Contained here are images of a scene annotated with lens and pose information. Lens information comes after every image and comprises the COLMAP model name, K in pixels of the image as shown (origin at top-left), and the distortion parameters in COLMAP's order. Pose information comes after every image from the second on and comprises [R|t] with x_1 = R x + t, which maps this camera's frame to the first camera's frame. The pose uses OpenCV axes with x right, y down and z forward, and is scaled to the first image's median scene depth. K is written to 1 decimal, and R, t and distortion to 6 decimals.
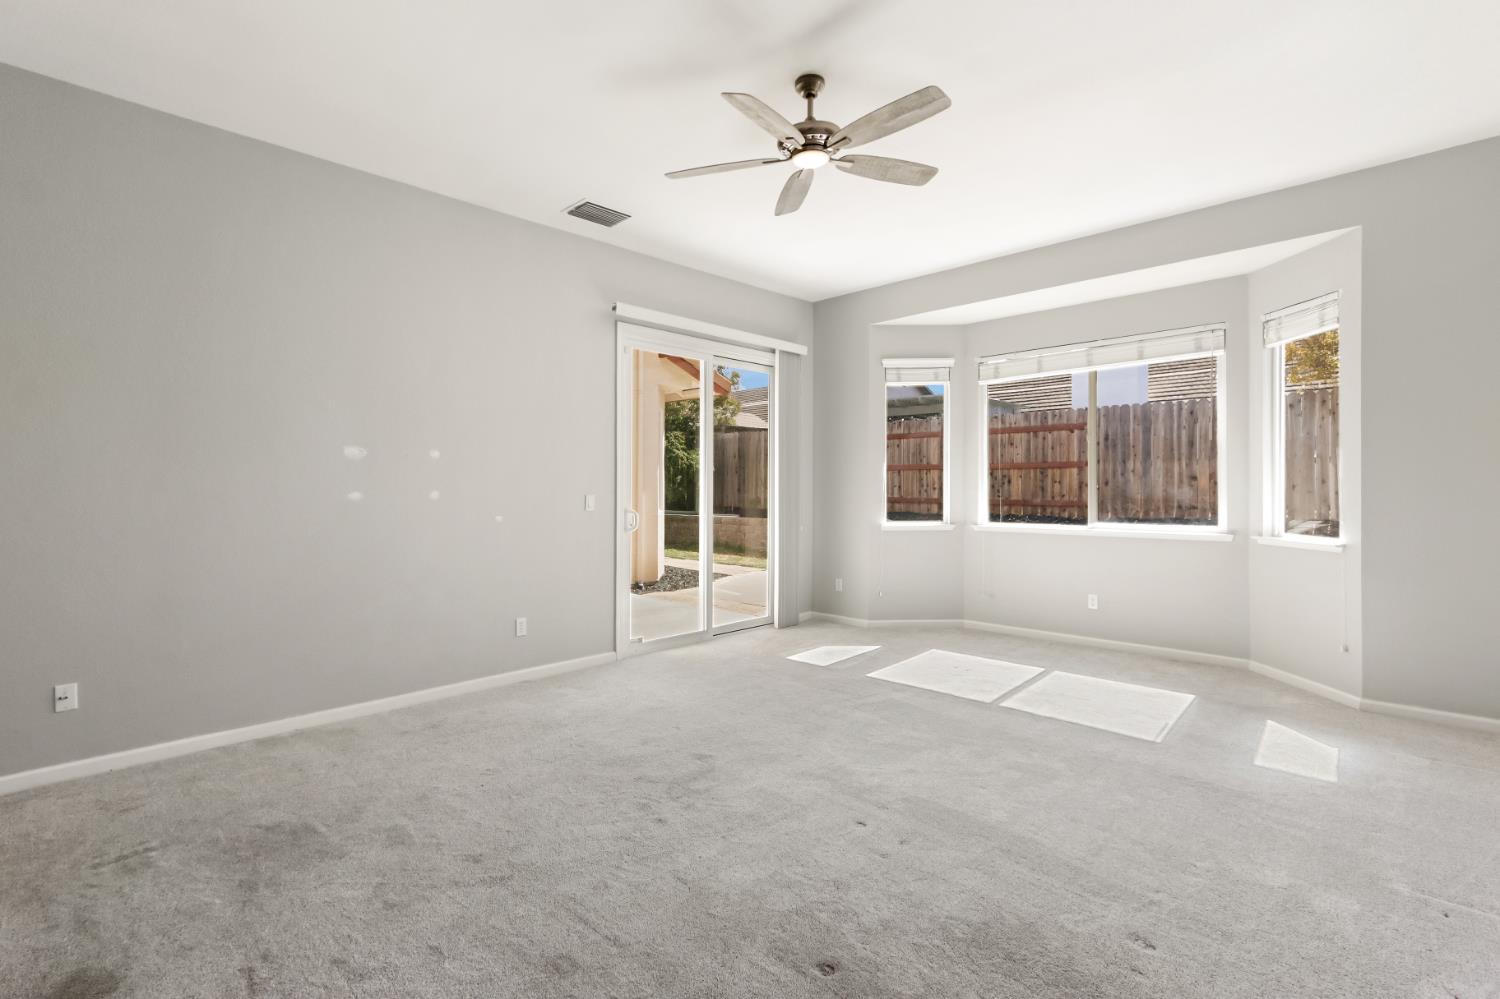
lens RADIAL K [[704.0, 0, 720.8], [0, 704.0, 485.0], [0, 0, 1]] dist [0.000282, -0.000140]
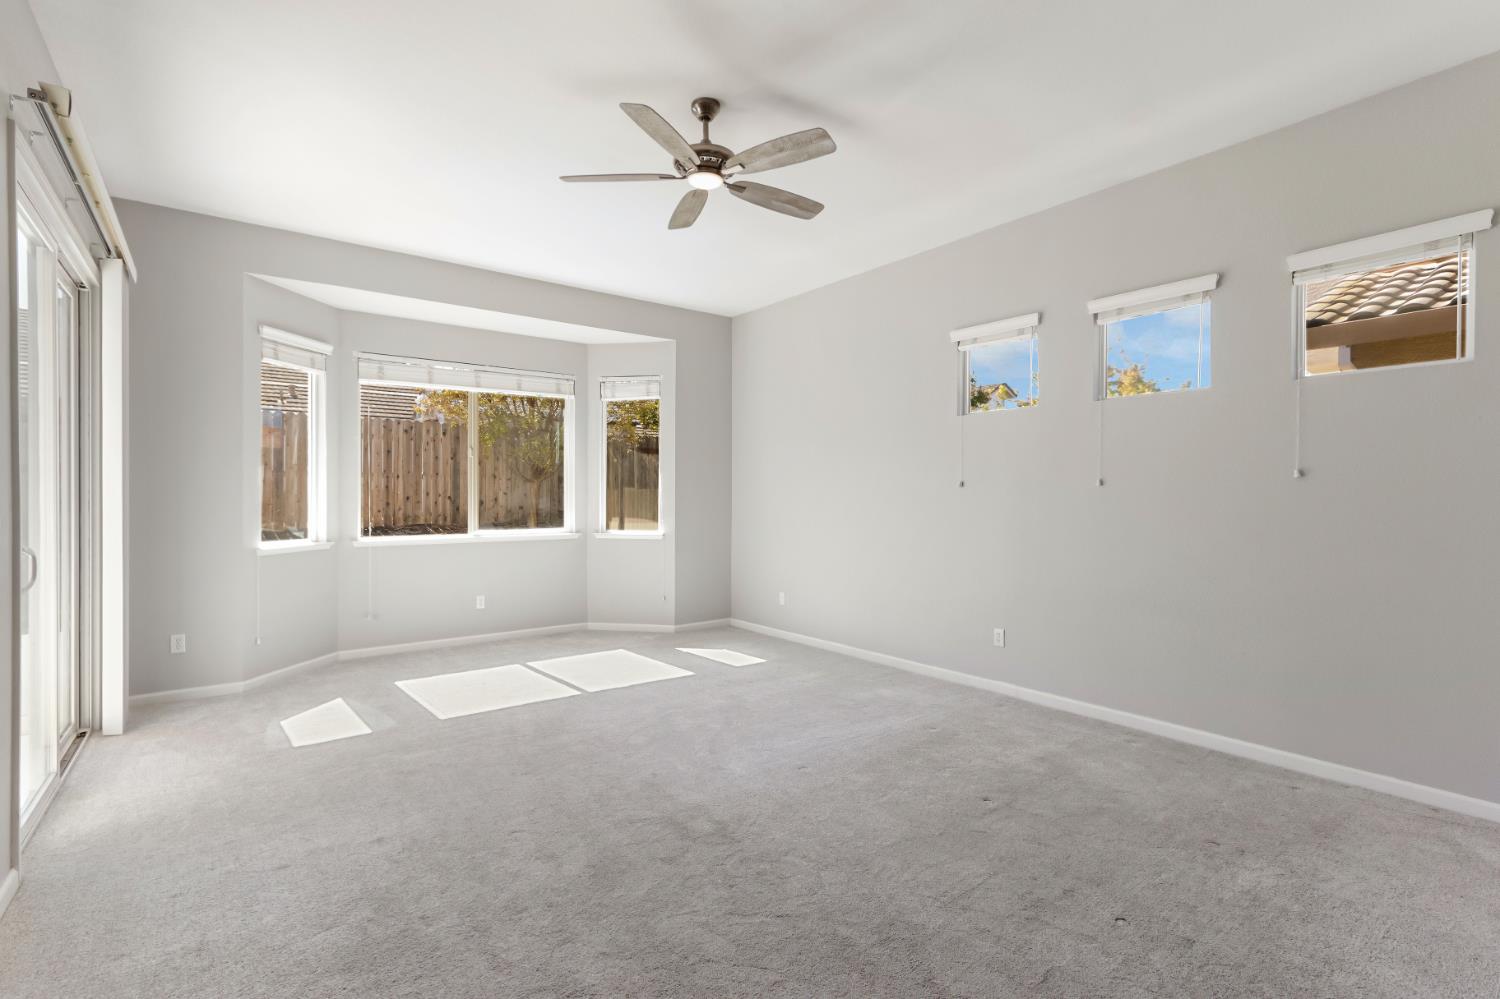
lens RADIAL K [[684.2, 0, 756.2], [0, 684.2, 500.2], [0, 0, 1]] dist [-0.005182, -0.000225]
pose [[0.117247, -0.000178, 0.993103, -0.522189], [-0.003868, 0.999992, 0.000636, 0.004396], [-0.993095, -0.003916, 0.117245, 0.487982]]
